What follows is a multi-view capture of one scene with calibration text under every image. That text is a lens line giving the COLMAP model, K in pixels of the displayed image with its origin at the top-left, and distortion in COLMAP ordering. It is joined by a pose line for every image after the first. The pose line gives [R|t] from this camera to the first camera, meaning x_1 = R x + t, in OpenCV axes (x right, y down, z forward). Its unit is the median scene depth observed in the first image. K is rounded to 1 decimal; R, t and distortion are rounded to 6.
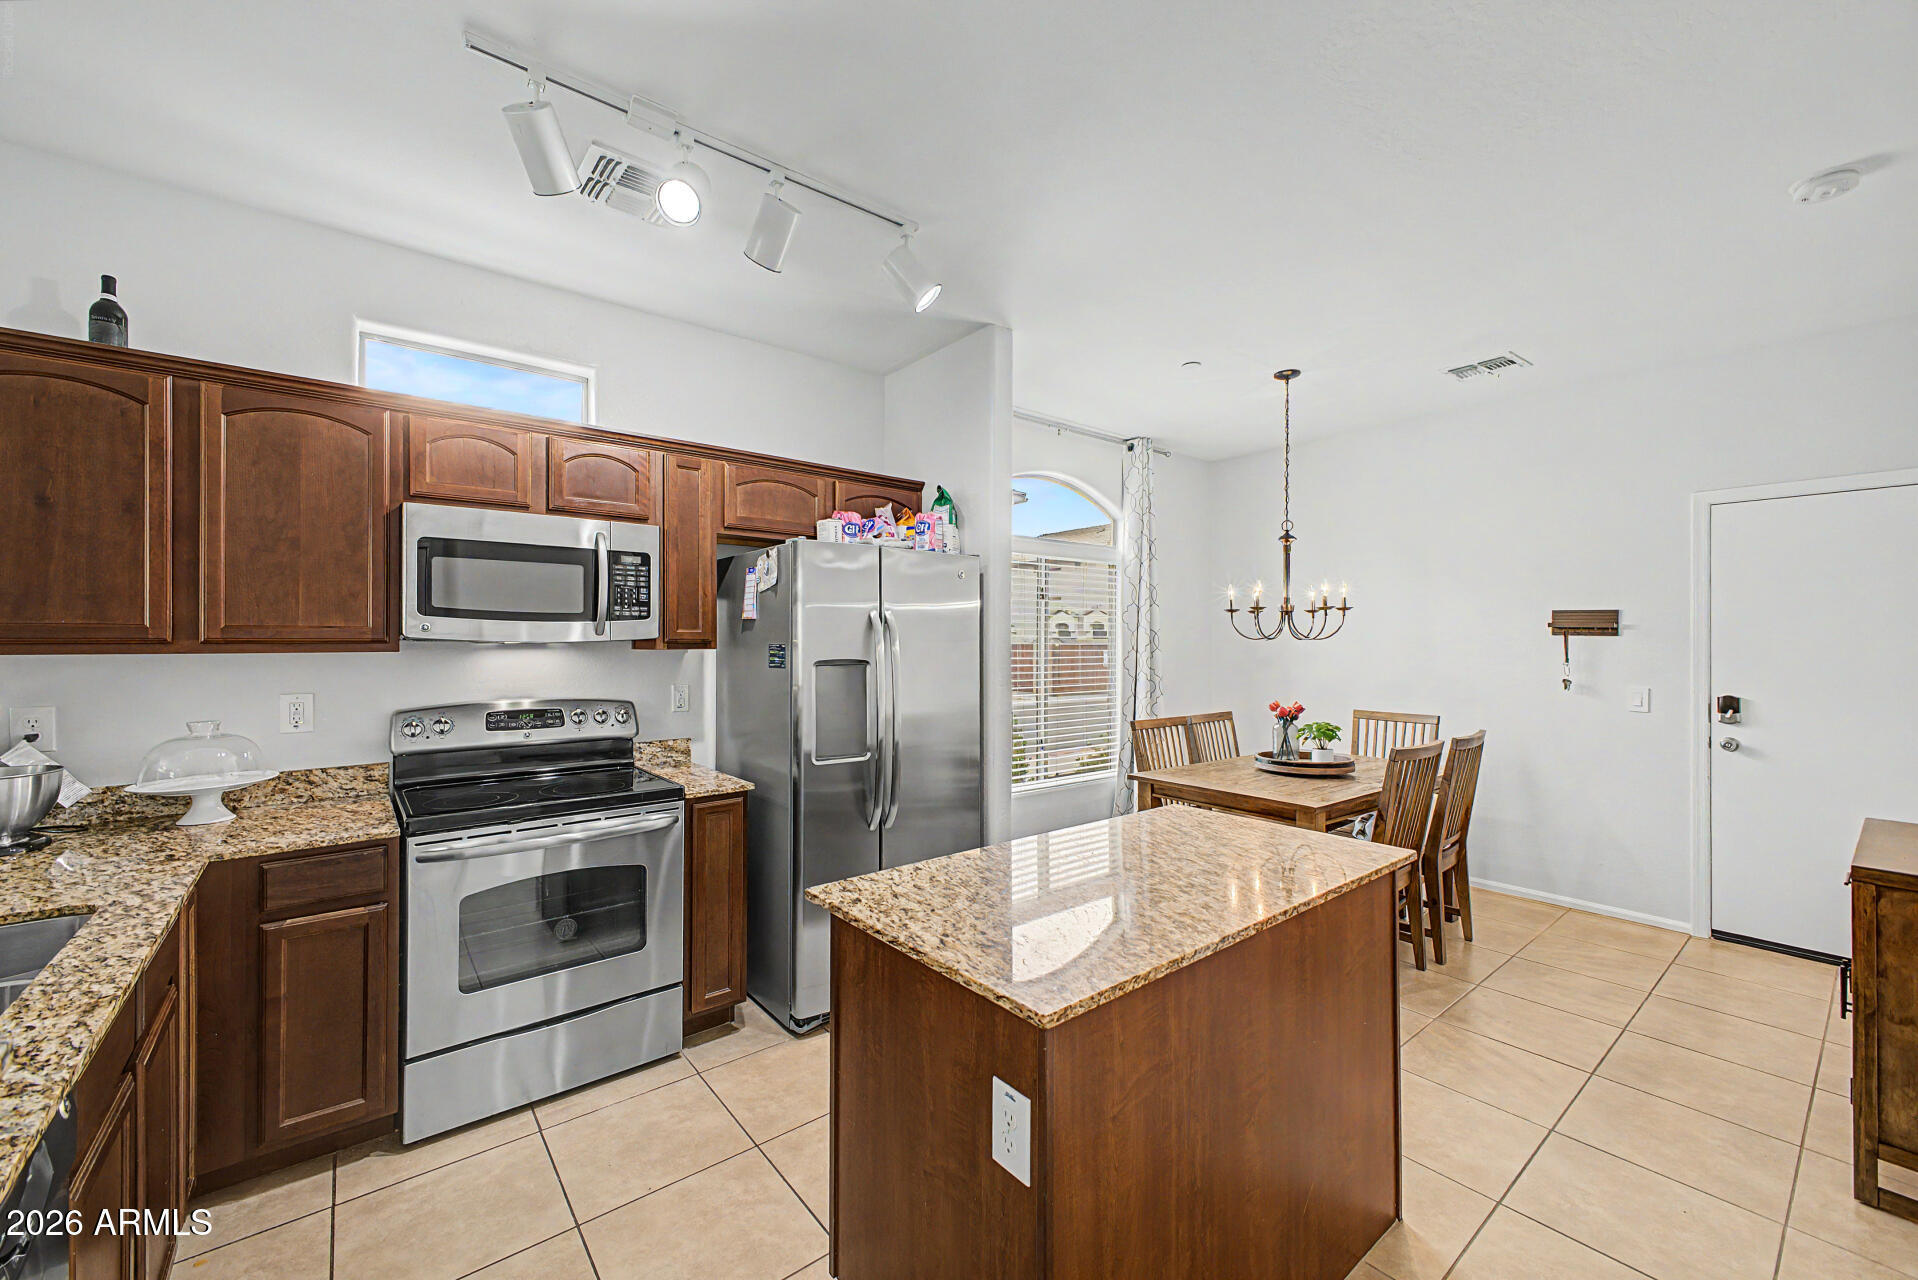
lens RADIAL K [[756.5, 0, 962.9], [0, 756.5, 643.6], [0, 0, 1]] dist [0.010595, -0.002678]
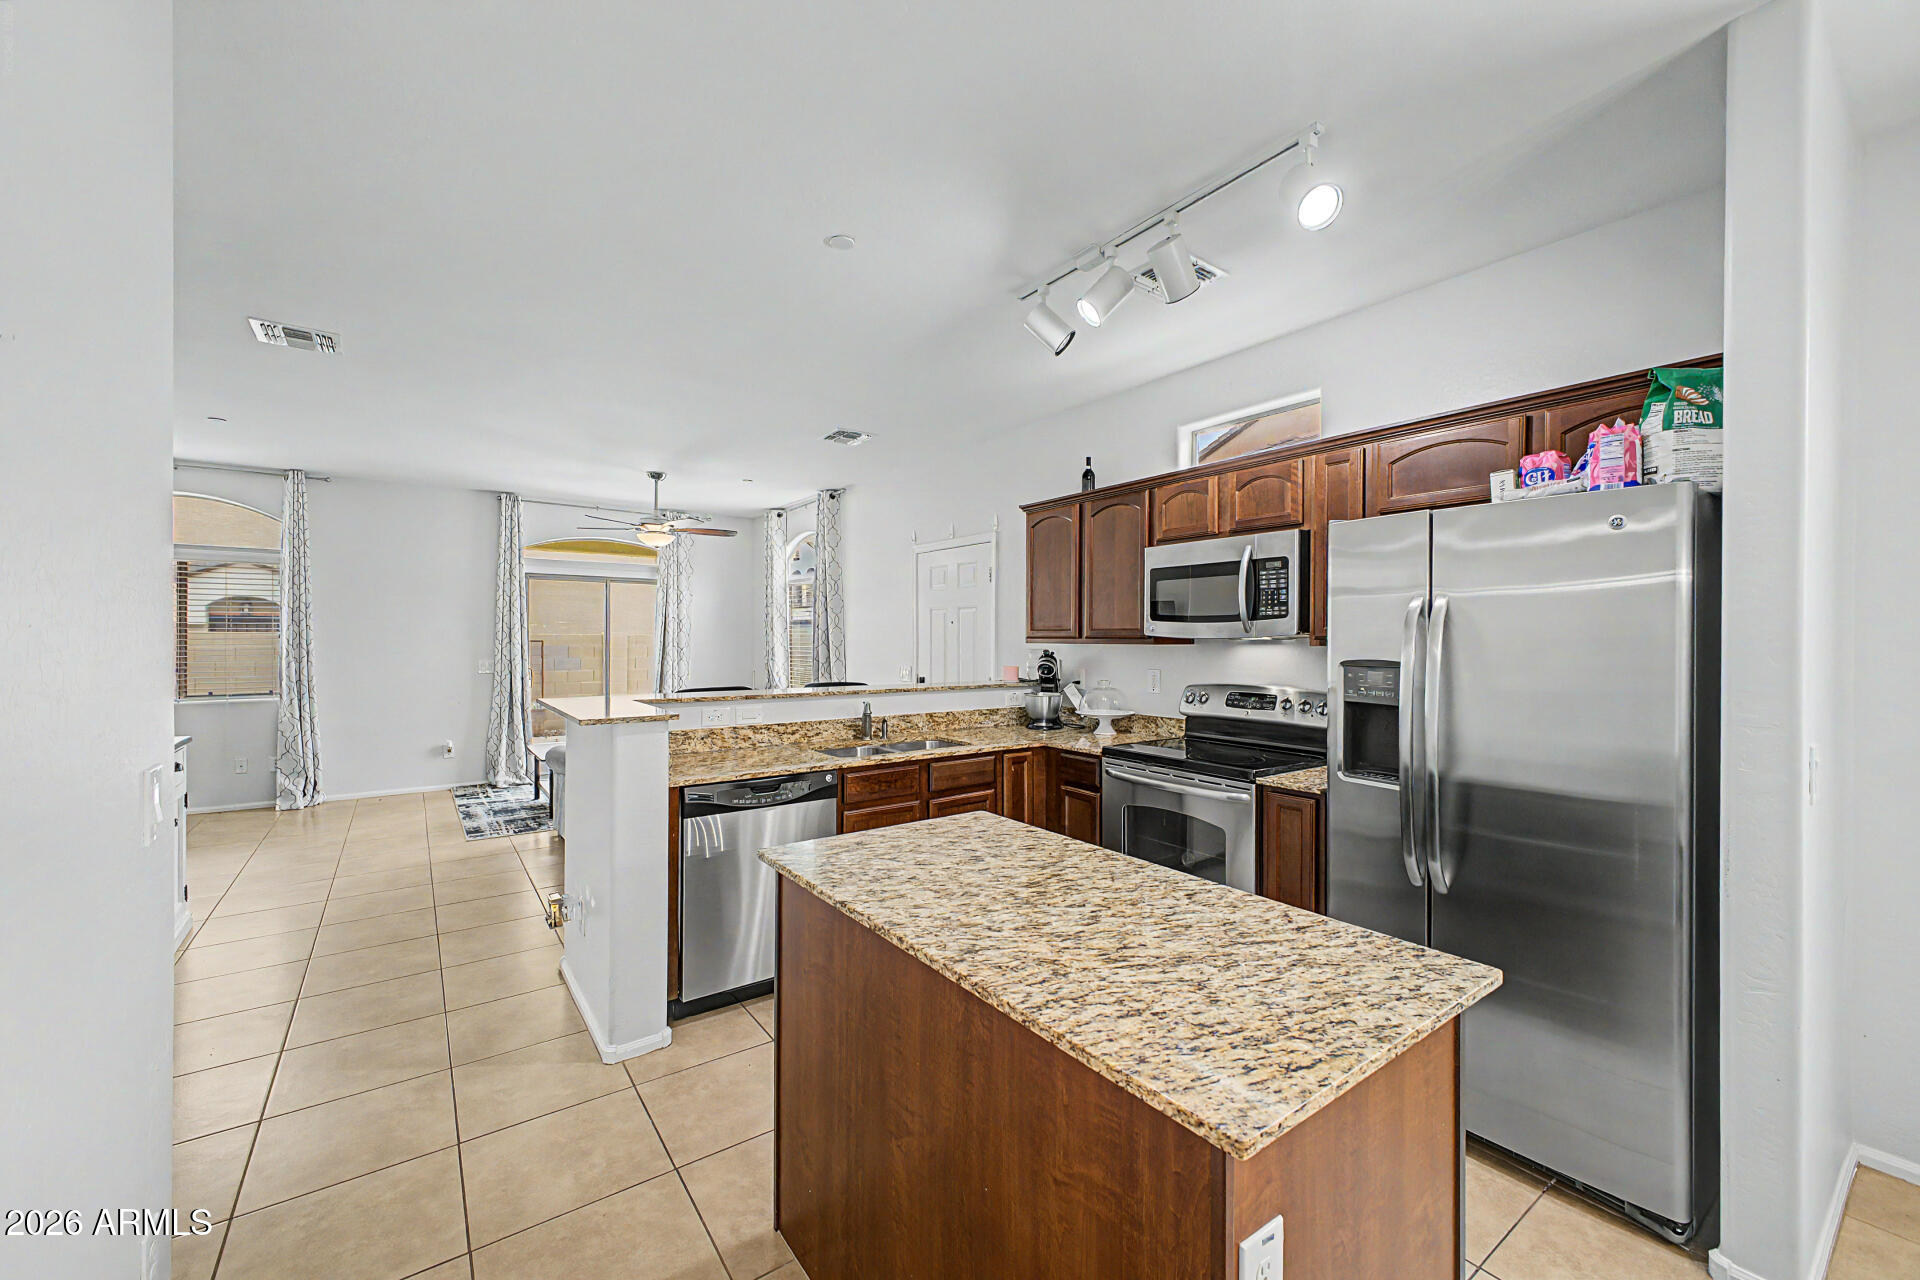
lens RADIAL K [[757.2, 0, 954.5], [0, 757.2, 638.7], [0, 0, 1]] dist [0.010595, -0.002678]
pose [[-0.056601, 0.002147, -0.998395, 0.592058], [-0.006490, 0.999976, 0.002518, -0.001484], [0.998376, 0.006622, -0.056586, 0.501246]]
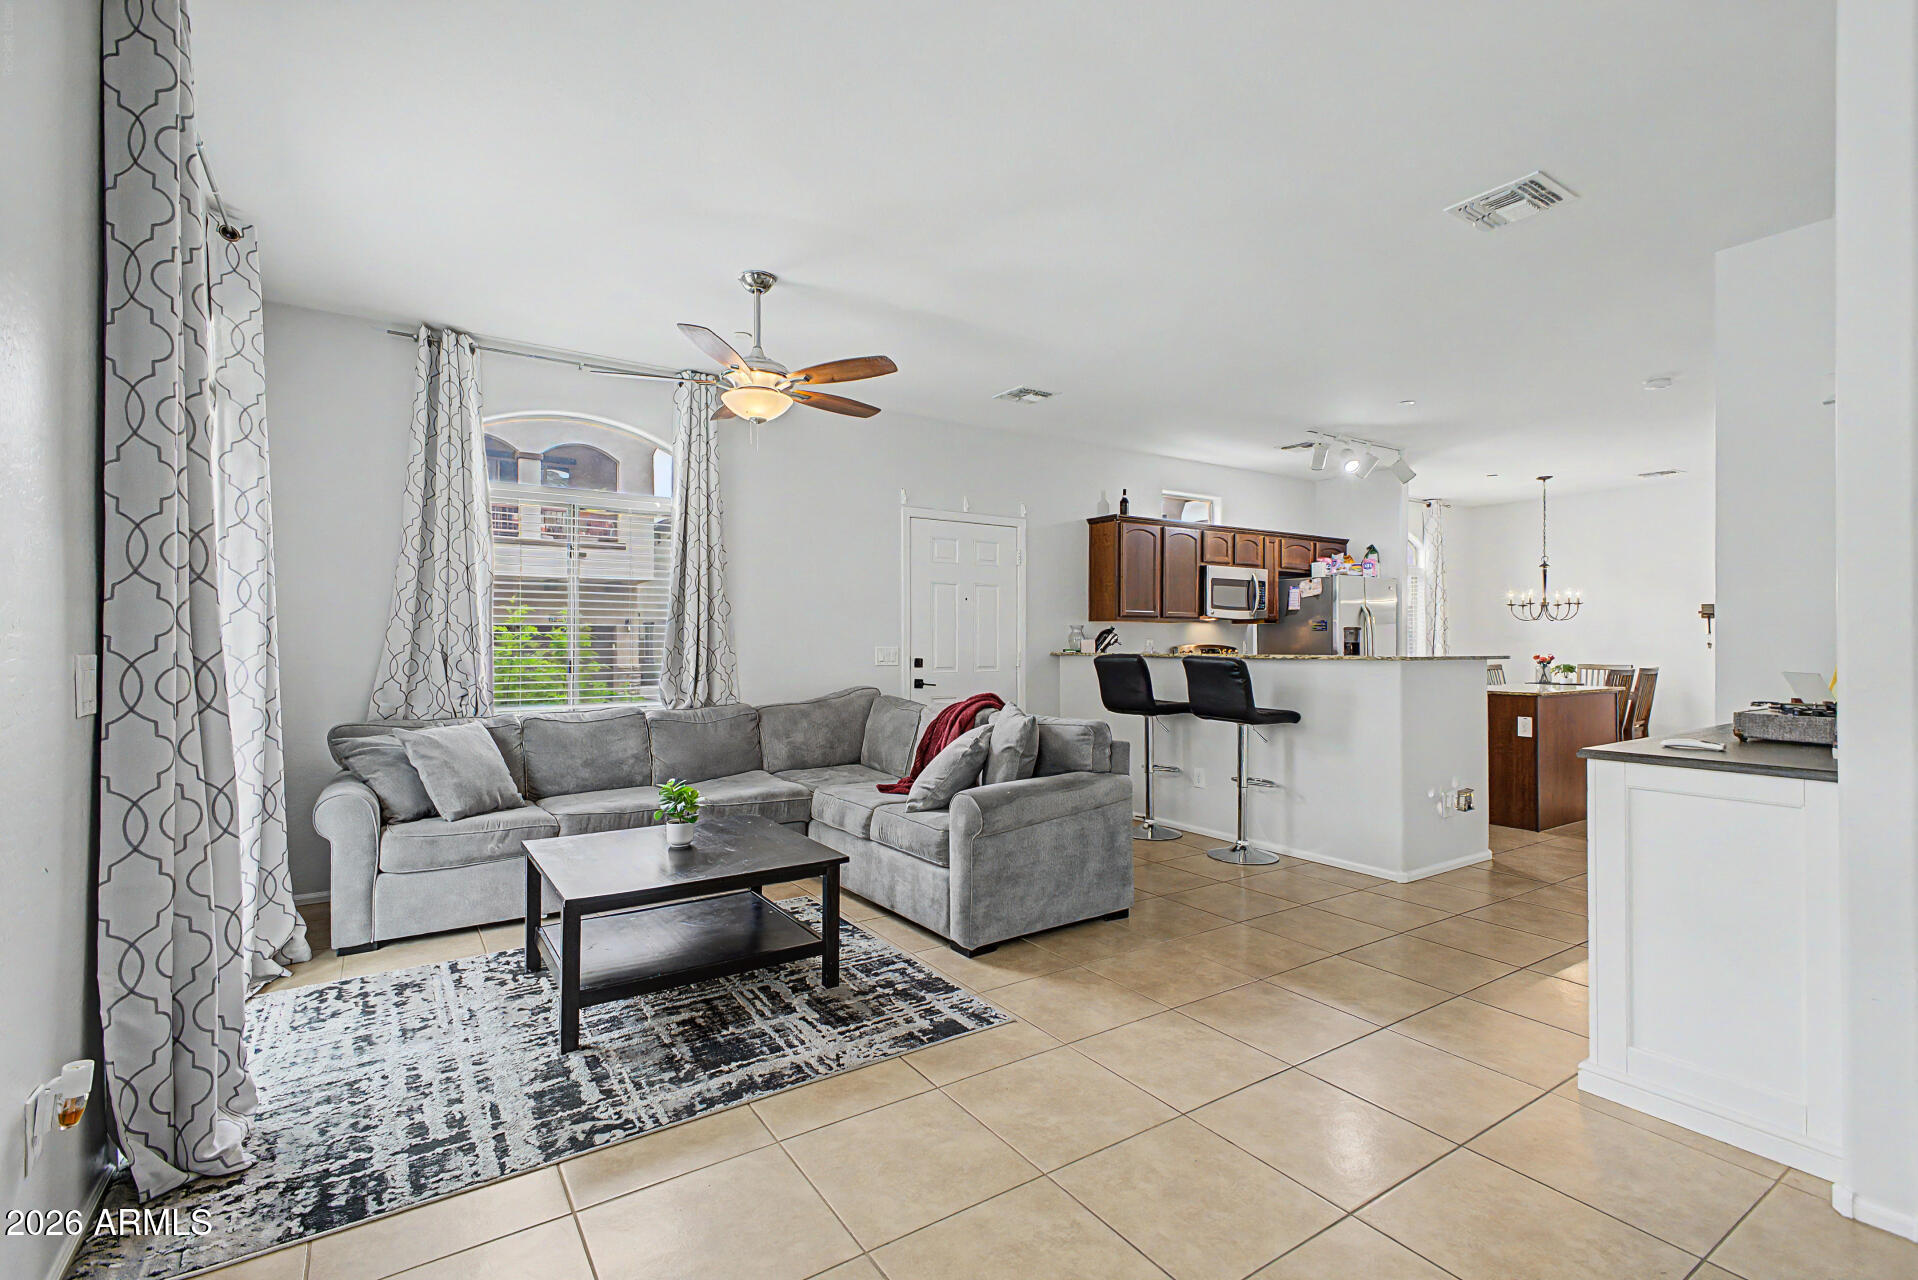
lens RADIAL K [[869.3, 0, 941.4], [0, 869.3, 640.8], [0, 0, 1]] dist [-0.003497, -0.000318]
pose [[0.993619, -0.000567, -0.112790, -0.939480], [0.000041, 0.999989, -0.004669, 0.064351], [0.112791, 0.004635, 0.993608, -1.497953]]
